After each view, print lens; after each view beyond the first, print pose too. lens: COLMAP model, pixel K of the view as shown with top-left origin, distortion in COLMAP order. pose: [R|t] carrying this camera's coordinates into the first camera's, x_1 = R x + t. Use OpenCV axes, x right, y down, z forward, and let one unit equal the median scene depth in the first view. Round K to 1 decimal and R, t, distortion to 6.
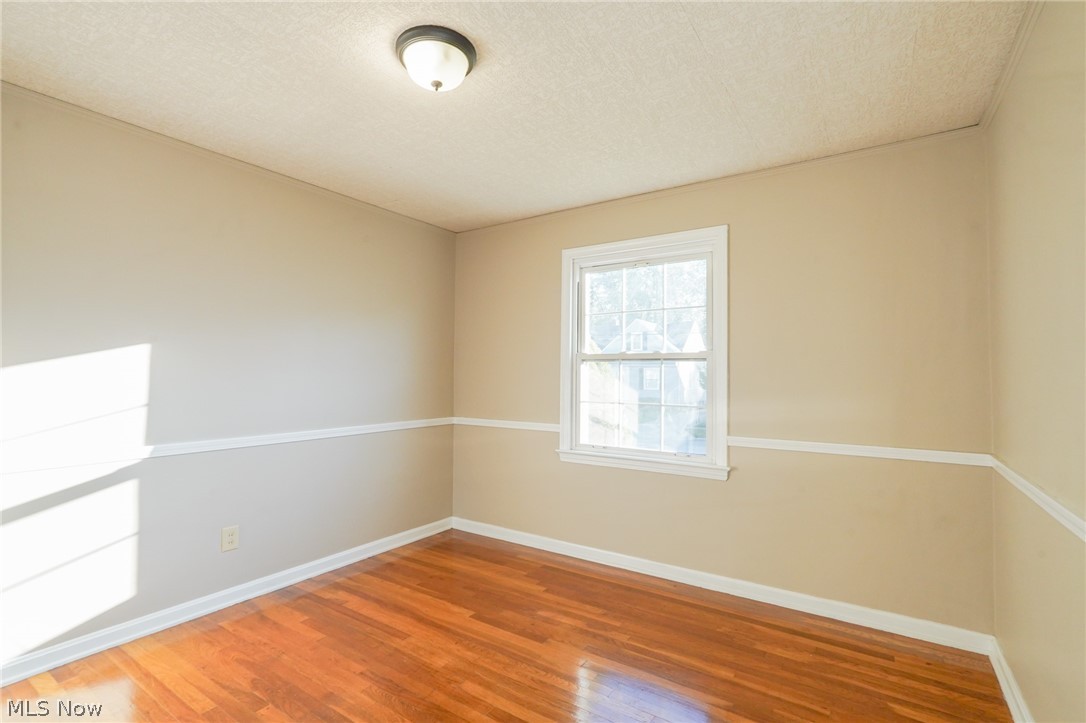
lens RADIAL K [[497.0, 0, 541.6], [0, 497.0, 364.4], [0, 0, 1]] dist [0.001351, 0.000566]
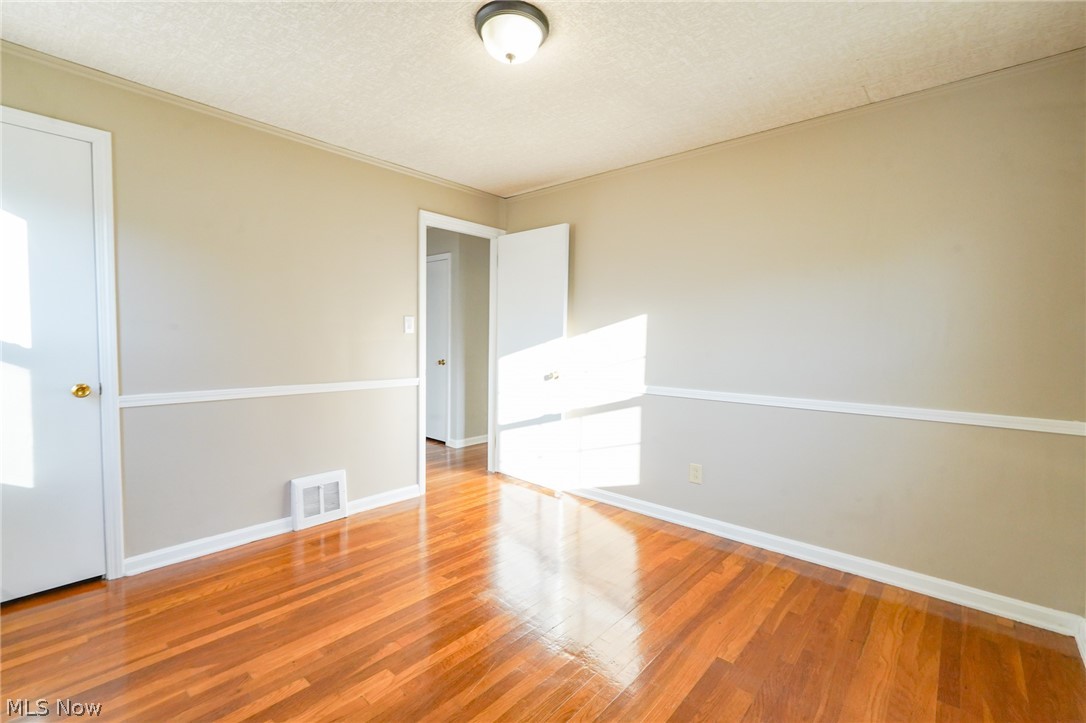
lens RADIAL K [[482.3, 0, 543.0], [0, 482.3, 361.5], [0, 0, 1]] dist [-0.000095, 0.000170]
pose [[-0.121270, 0.049222, -0.991398, 0.556003], [0.010779, 0.998776, 0.048270, 0.022073], [0.992561, -0.004833, -0.121652, 0.783989]]
